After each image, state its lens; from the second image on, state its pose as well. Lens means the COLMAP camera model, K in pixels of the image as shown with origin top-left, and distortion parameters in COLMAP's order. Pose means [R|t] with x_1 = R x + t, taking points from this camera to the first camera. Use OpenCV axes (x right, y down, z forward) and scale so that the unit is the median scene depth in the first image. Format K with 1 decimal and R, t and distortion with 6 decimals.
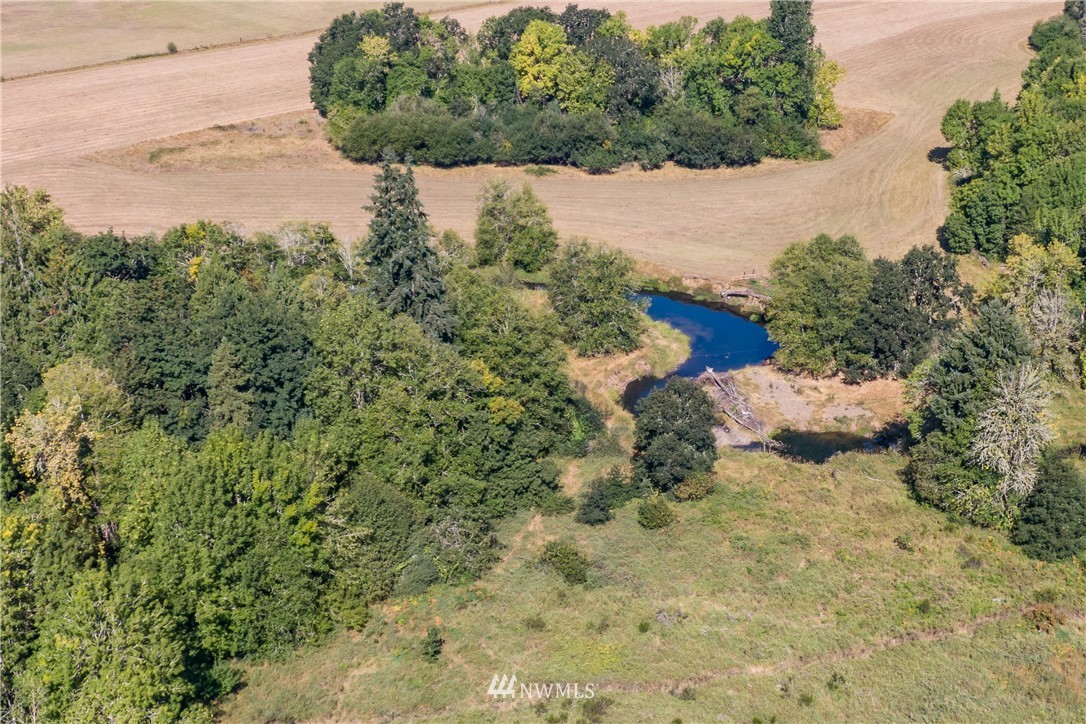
lens RADIAL K [[1856.2, 0, 622.1], [0, 1856.2, 360.7], [0, 0, 1]] dist [0.036875, -0.156857]
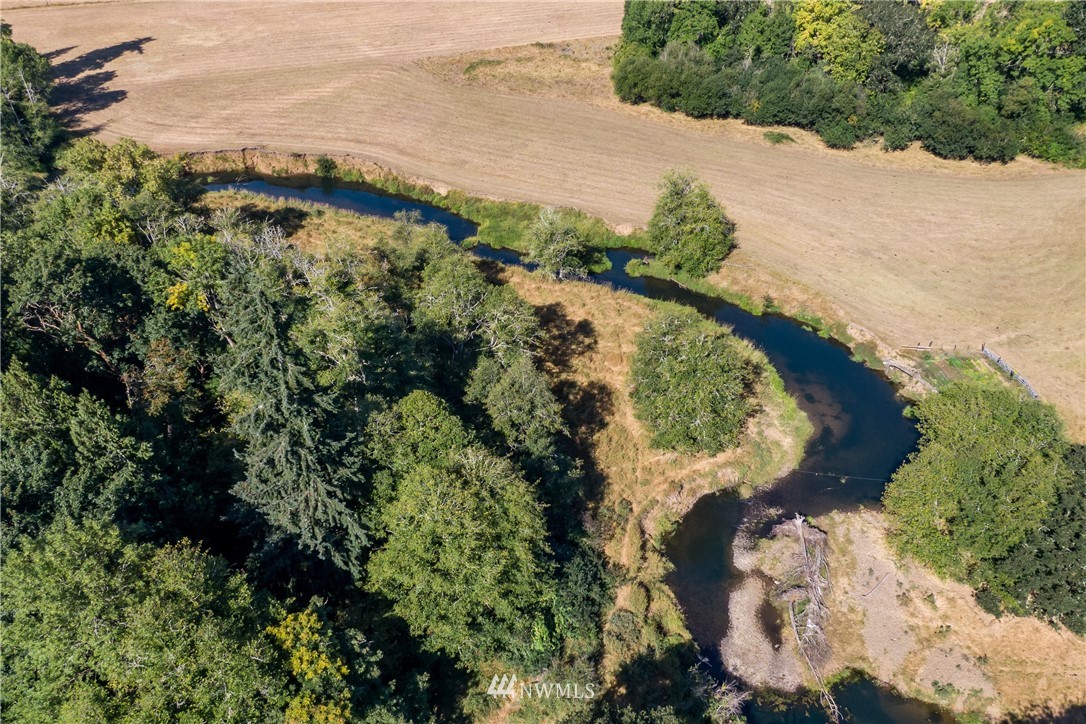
lens RADIAL K [[916.7, 0, 567.8], [0, 916.7, 362.9], [0, 0, 1]] dist [0.052779, -0.081489]
pose [[0.907503, 0.247814, -0.339155, 0.064298], [-0.149862, 0.945306, 0.289720, -0.134469], [0.392402, -0.212095, 0.895006, 0.548218]]
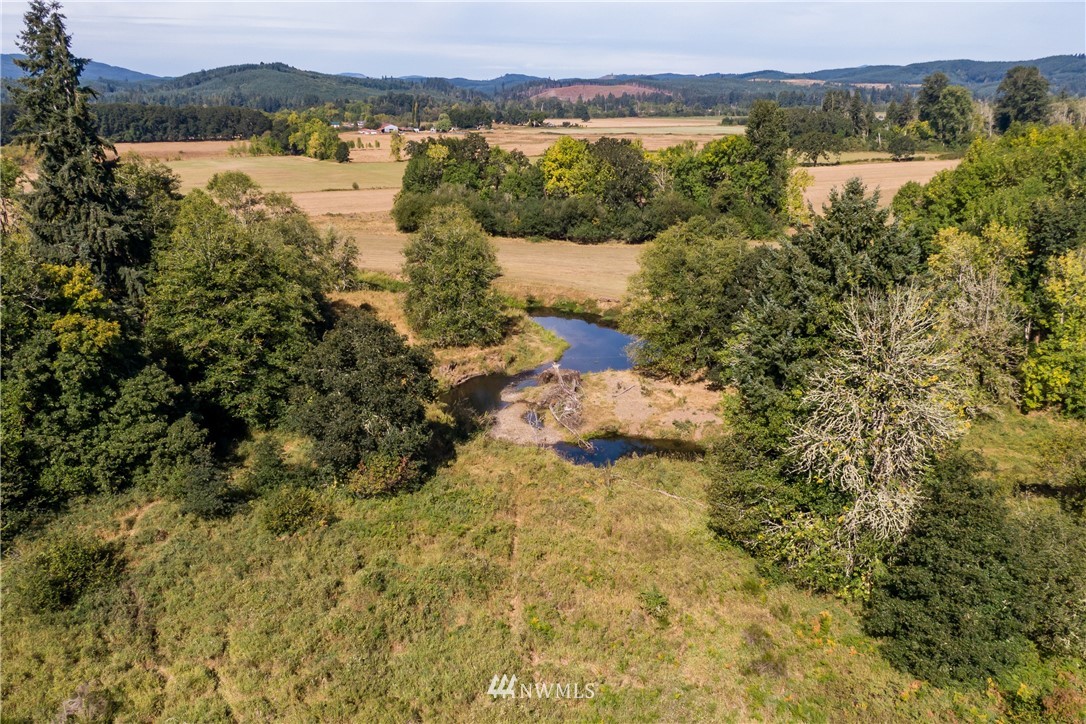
lens RADIAL K [[921.2, 0, 543.0], [0, 921.2, 362.0], [0, 0, 1]] dist [0.073097, -0.131982]
pose [[0.969414, 0.056267, -0.238894, 0.126232], [-0.080446, 0.992440, -0.092694, 0.038302], [0.231873, 0.109077, 0.966611, 0.502667]]
